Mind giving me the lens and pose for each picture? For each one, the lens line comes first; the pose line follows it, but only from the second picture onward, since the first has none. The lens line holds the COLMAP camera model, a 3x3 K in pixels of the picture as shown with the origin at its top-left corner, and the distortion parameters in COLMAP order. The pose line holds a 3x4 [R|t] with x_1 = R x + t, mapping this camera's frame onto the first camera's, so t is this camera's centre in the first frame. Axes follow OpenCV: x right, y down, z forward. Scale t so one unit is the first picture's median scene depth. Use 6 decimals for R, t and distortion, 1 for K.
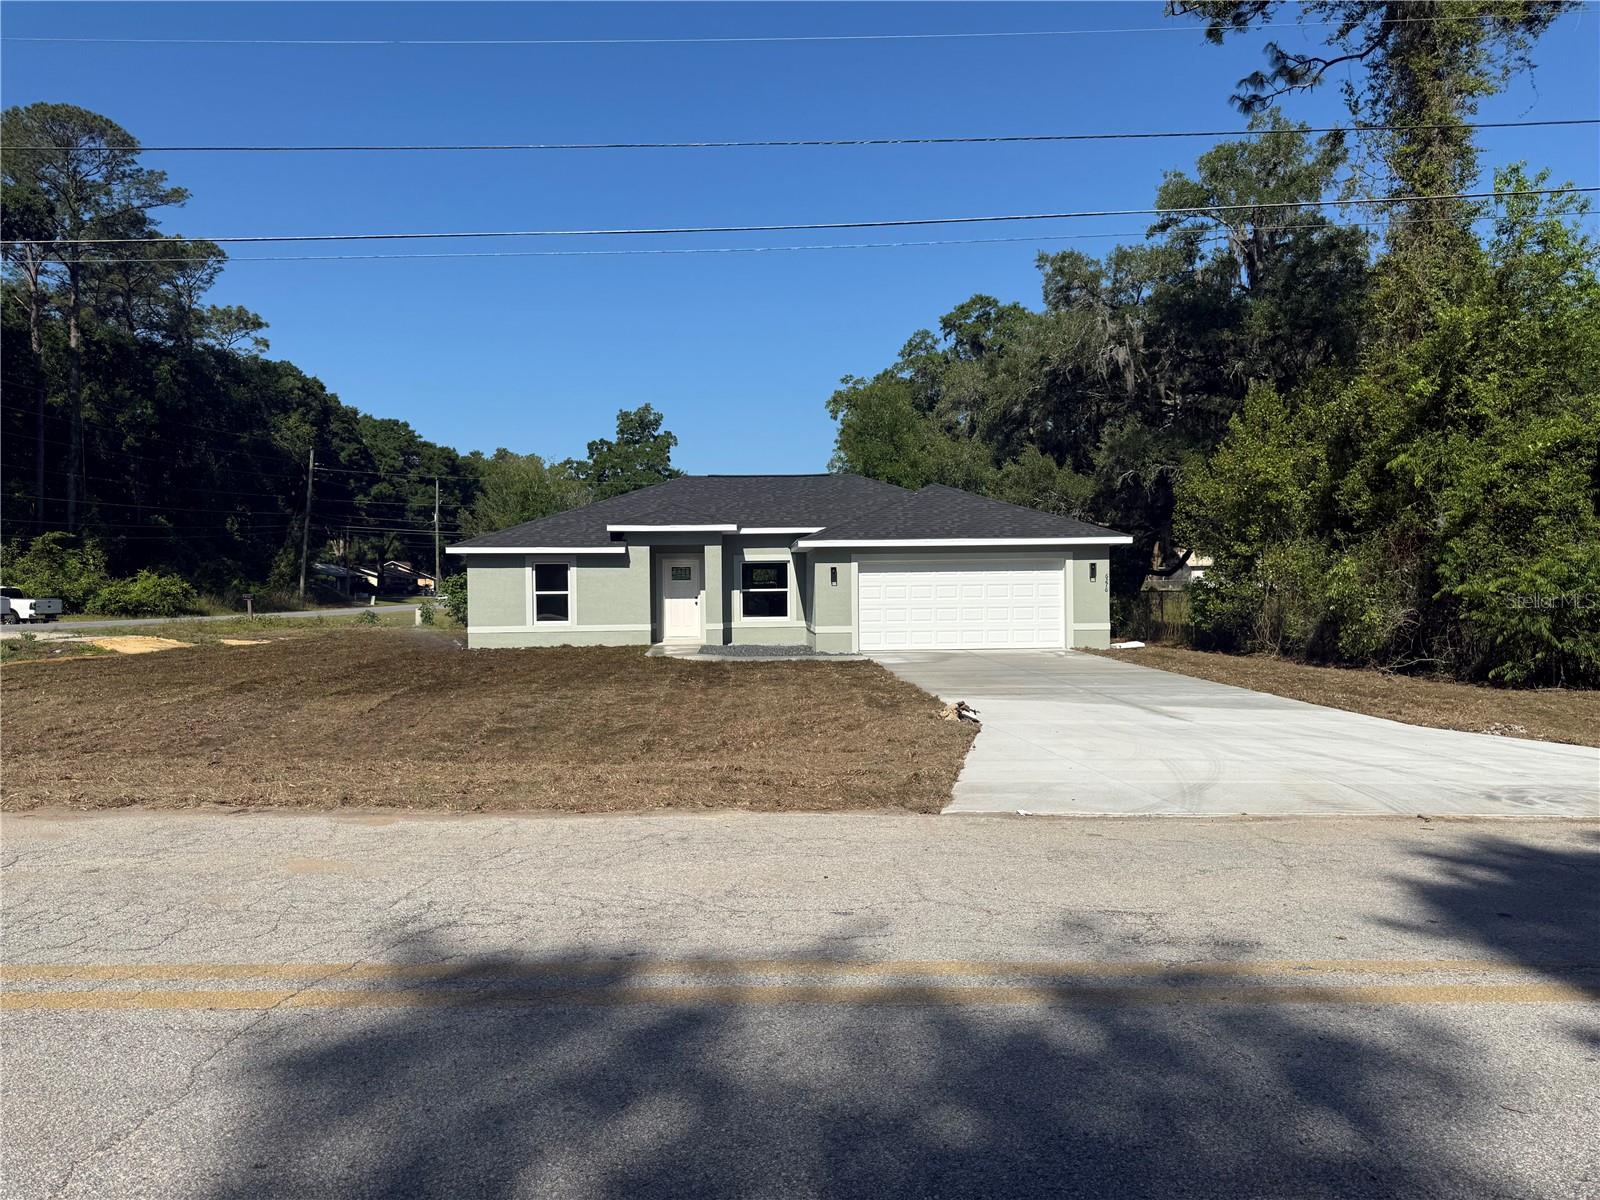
lens RADIAL K [[1145.9, 0, 800.0], [0, 1145.9, 600.0], [0, 0, 1]] dist [0.037265, -0.033772]
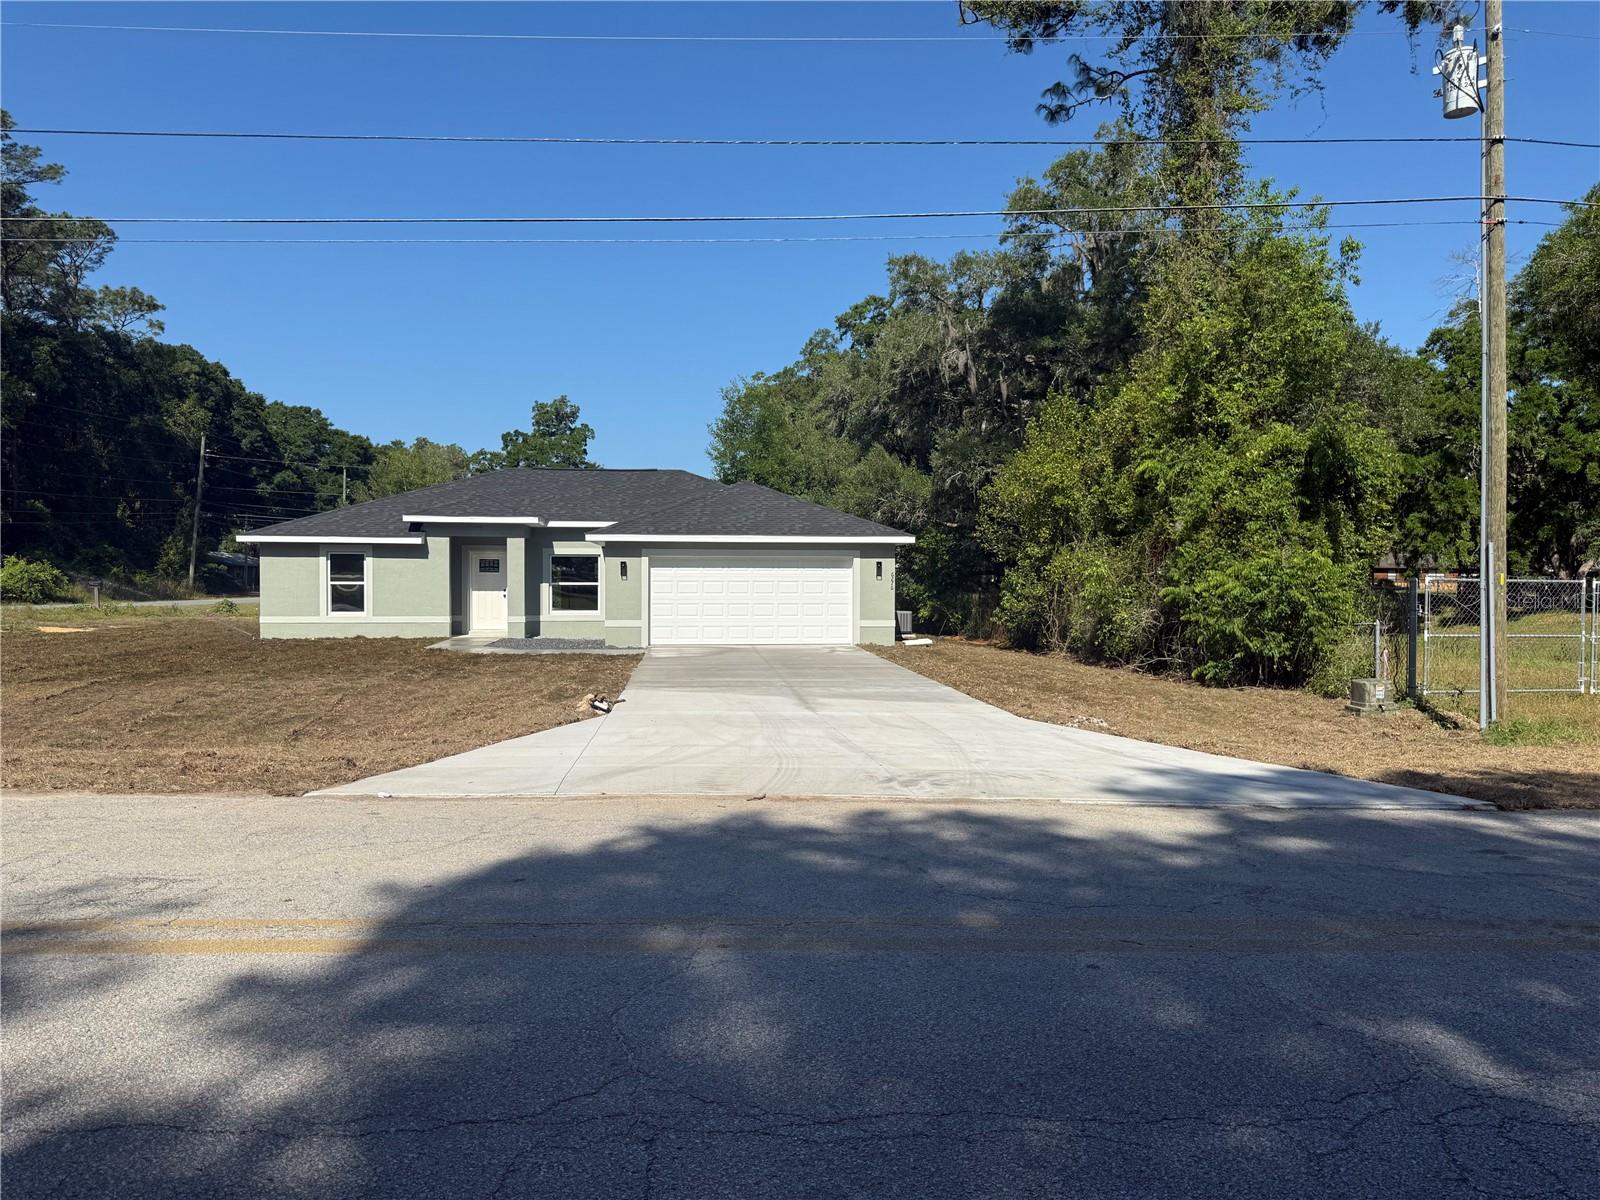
lens RADIAL K [[1149.6, 0, 800.0], [0, 1149.6, 600.0], [0, 0, 1]] dist [0.039578, -0.042019]
pose [[0.999023, 0.014754, 0.041659, 0.127917], [-0.014808, 0.999890, 0.000982, 0.001654], [-0.041640, -0.001598, 0.999131, -0.010610]]
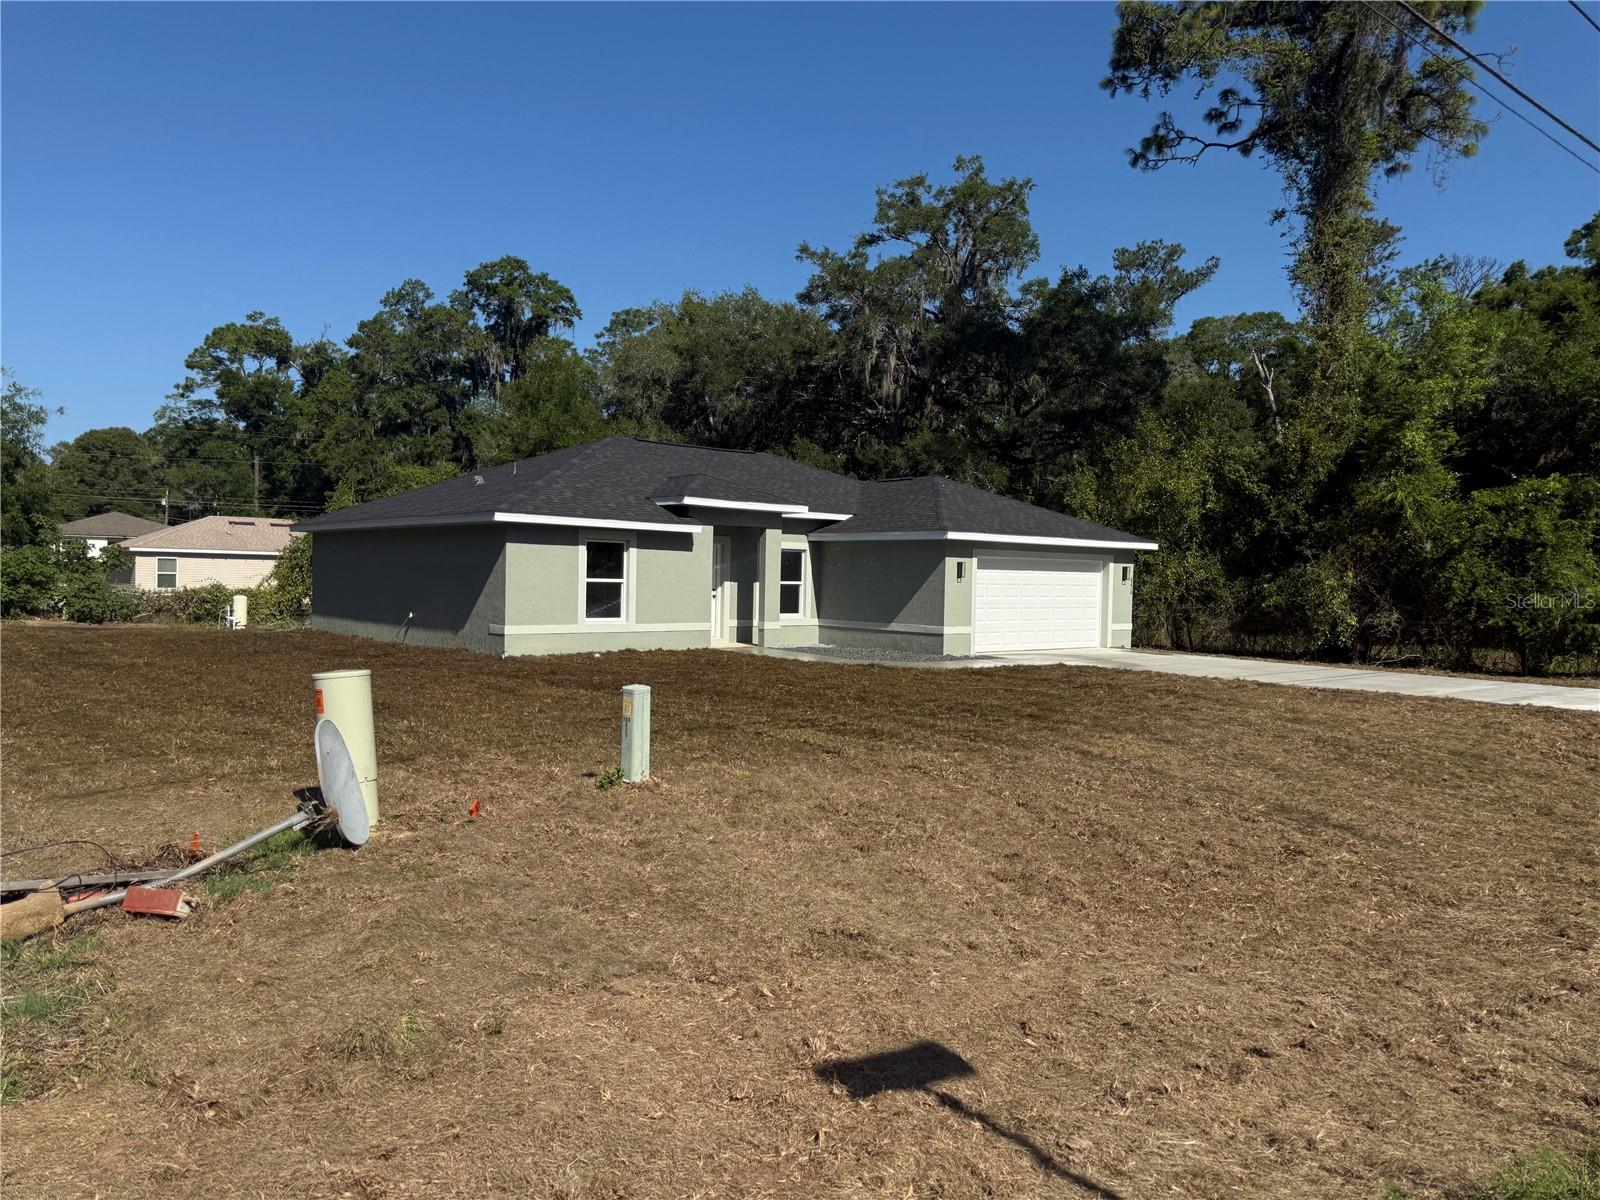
lens RADIAL K [[1129.5, 0, 800.5], [0, 1129.5, 618.3], [0, 0, 1]] dist [0.040139, -0.048406]
pose [[0.779996, 0.003438, 0.625775, -0.565296], [-0.022314, 0.999502, 0.022322, -0.000830], [-0.625387, -0.031375, 0.779684, 0.331145]]
